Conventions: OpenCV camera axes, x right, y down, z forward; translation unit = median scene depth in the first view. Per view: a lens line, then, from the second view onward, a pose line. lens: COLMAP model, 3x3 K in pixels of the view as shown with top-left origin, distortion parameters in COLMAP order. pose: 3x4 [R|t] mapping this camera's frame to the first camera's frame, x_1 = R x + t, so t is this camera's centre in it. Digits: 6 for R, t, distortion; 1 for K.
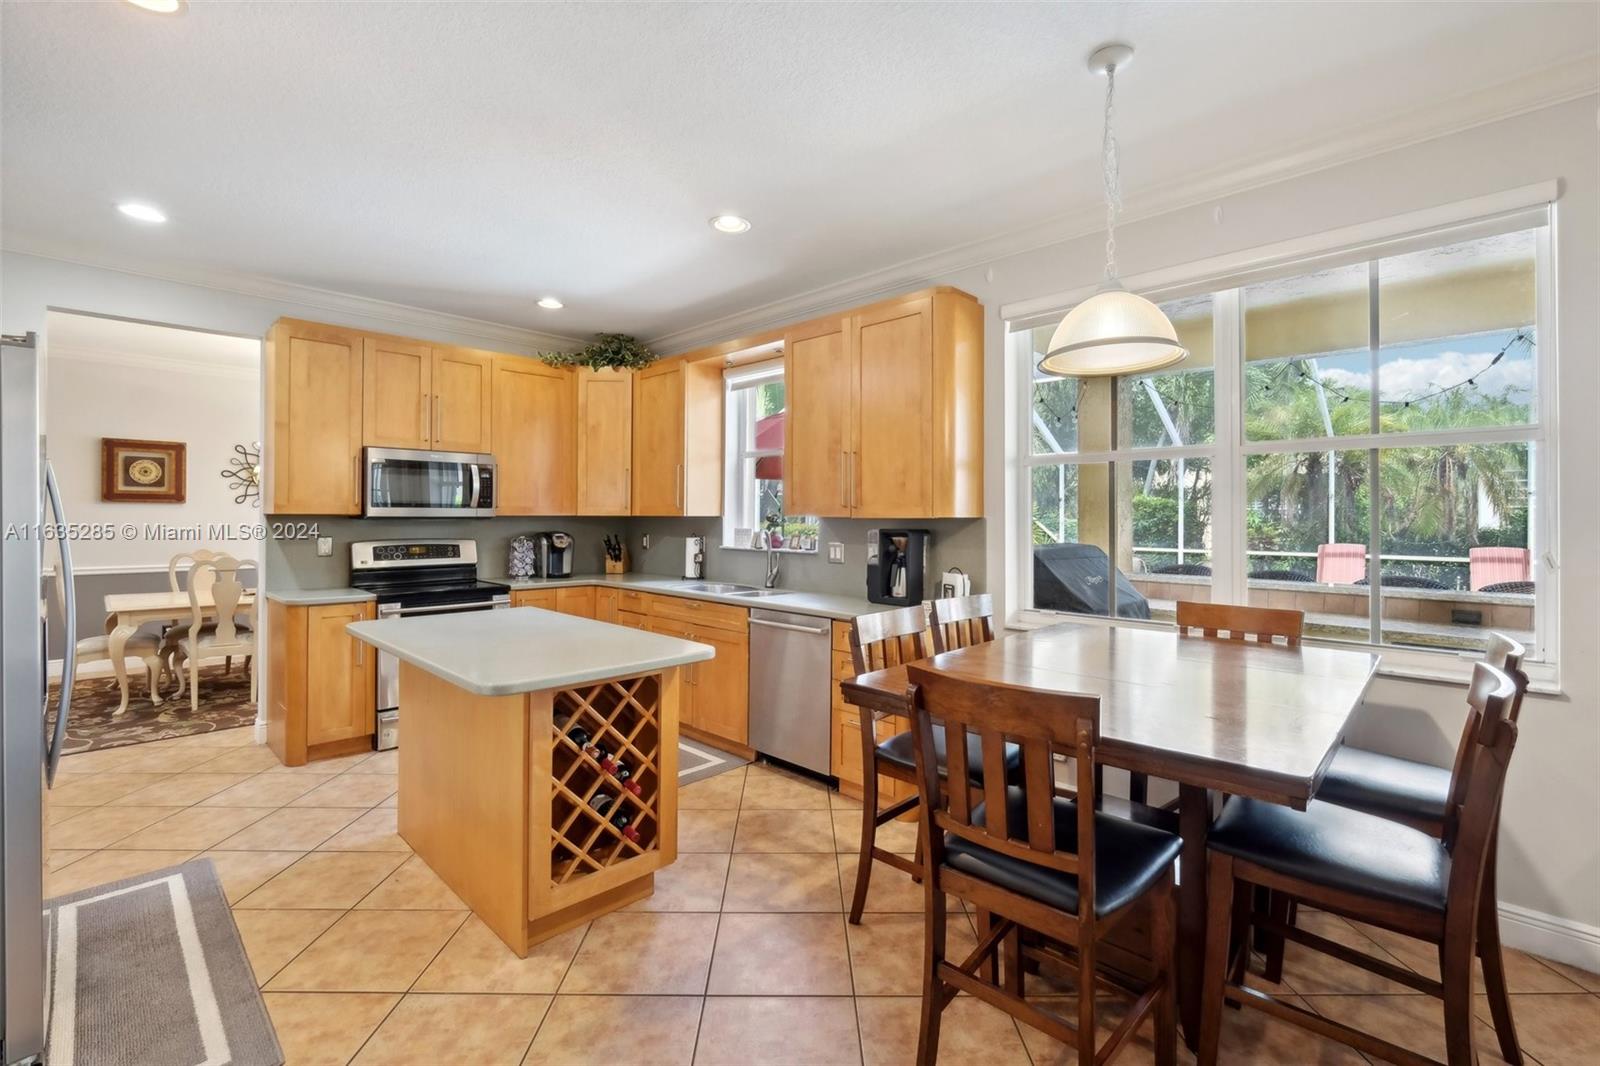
lens RADIAL K [[698.9, 0, 800.3], [0, 698.9, 514.4], [0, 0, 1]] dist [-0.004083, -0.000447]
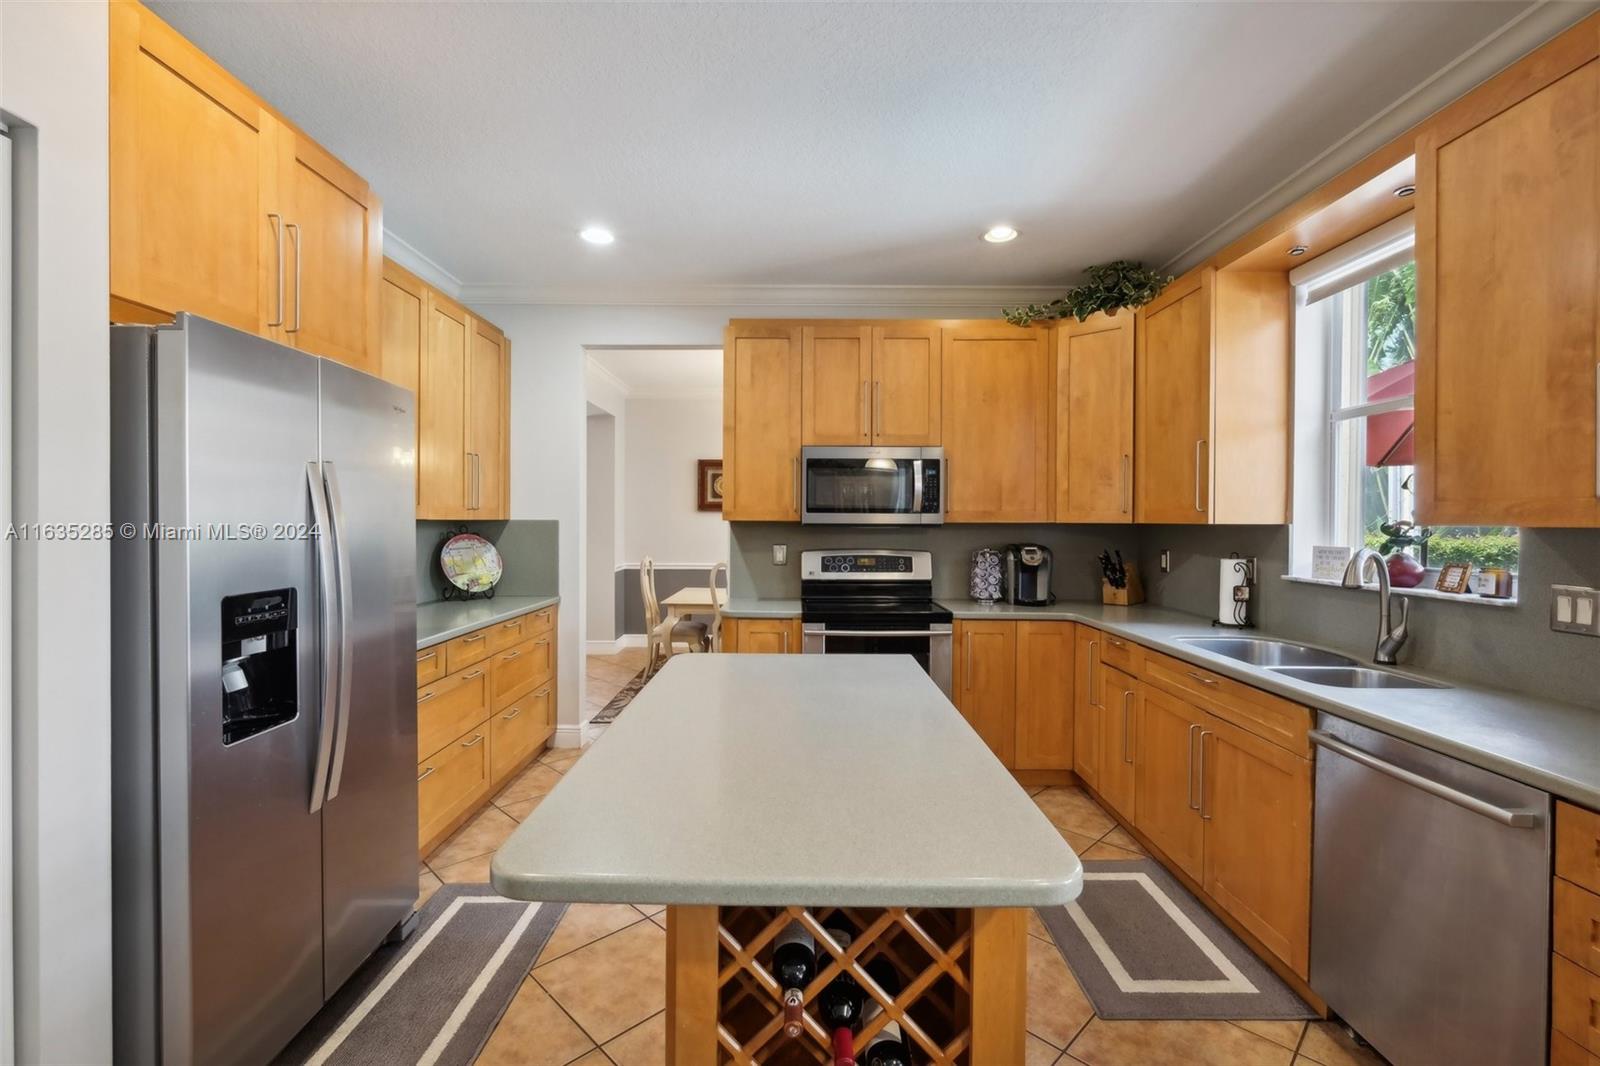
lens RADIAL K [[702.4, 0, 800.3], [0, 702.4, 524.0], [0, 0, 1]] dist [0.000875, 0.000074]
pose [[0.700499, 0.002565, -0.713648, 0.022841], [-0.000211, 0.999994, 0.003386, 0.000572], [0.713653, -0.002221, 0.700496, 0.329878]]
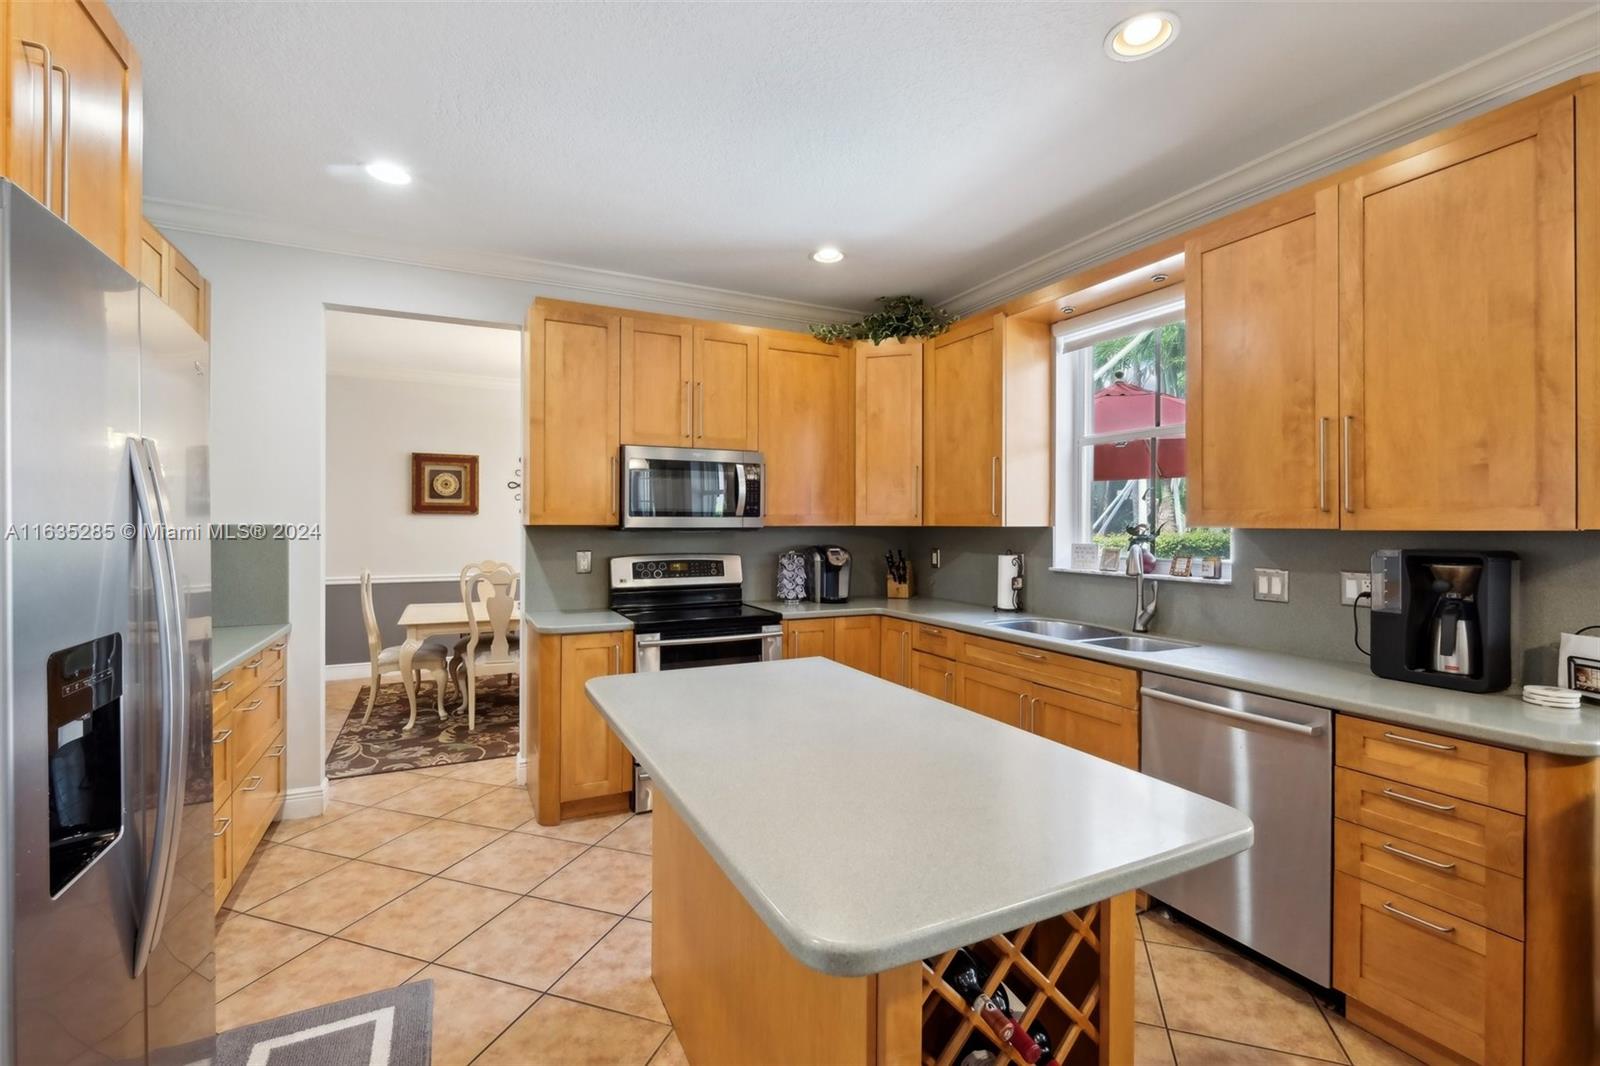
lens RADIAL K [[699.5, 0, 800.3], [0, 699.5, 522.3], [0, 0, 1]] dist [-0.000307, -0.000357]
pose [[0.944984, -0.003424, -0.327099, -0.132279], [0.002944, 0.999994, -0.001964, -0.001157], [0.327104, 0.000893, 0.944988, 0.248517]]
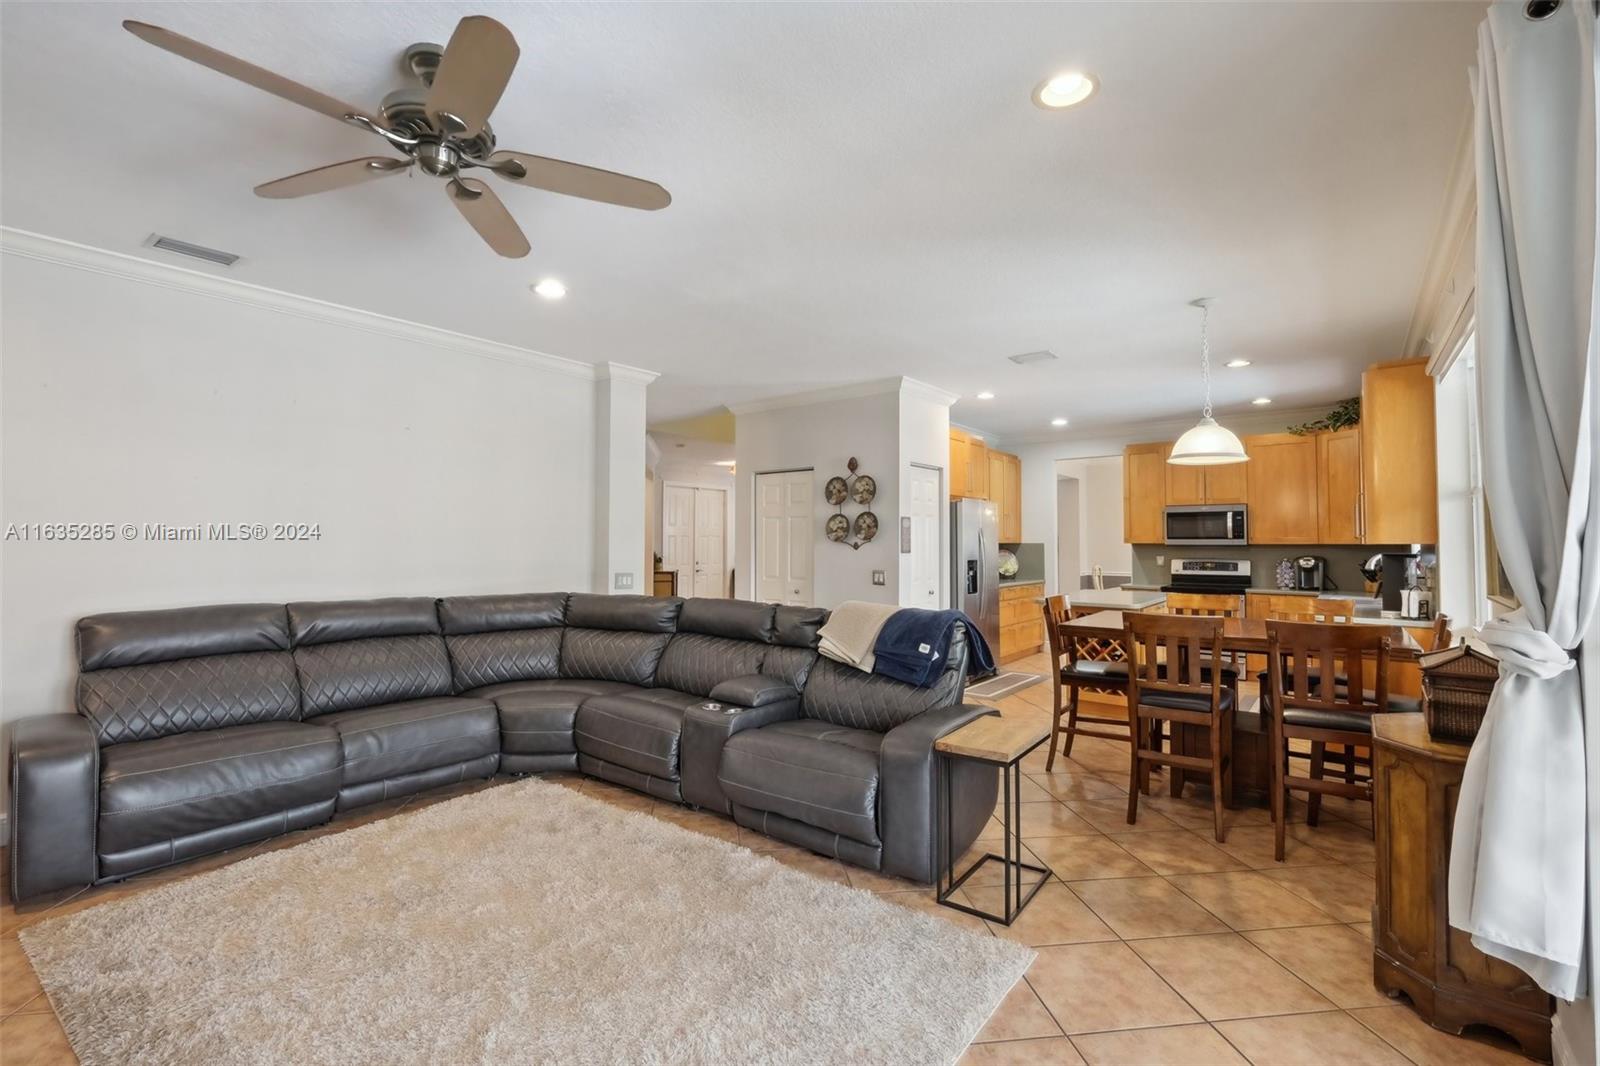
lens RADIAL K [[733.7, 0, 800.0], [0, 733.7, 533.0], [0, 0, 1]] dist [0.014626, 0.000035]
pose [[0.120715, -0.016882, -0.992544, 1.067631], [0.000865, 0.999857, -0.016901, 0.004014], [0.992687, 0.001182, 0.120712, -0.161154]]
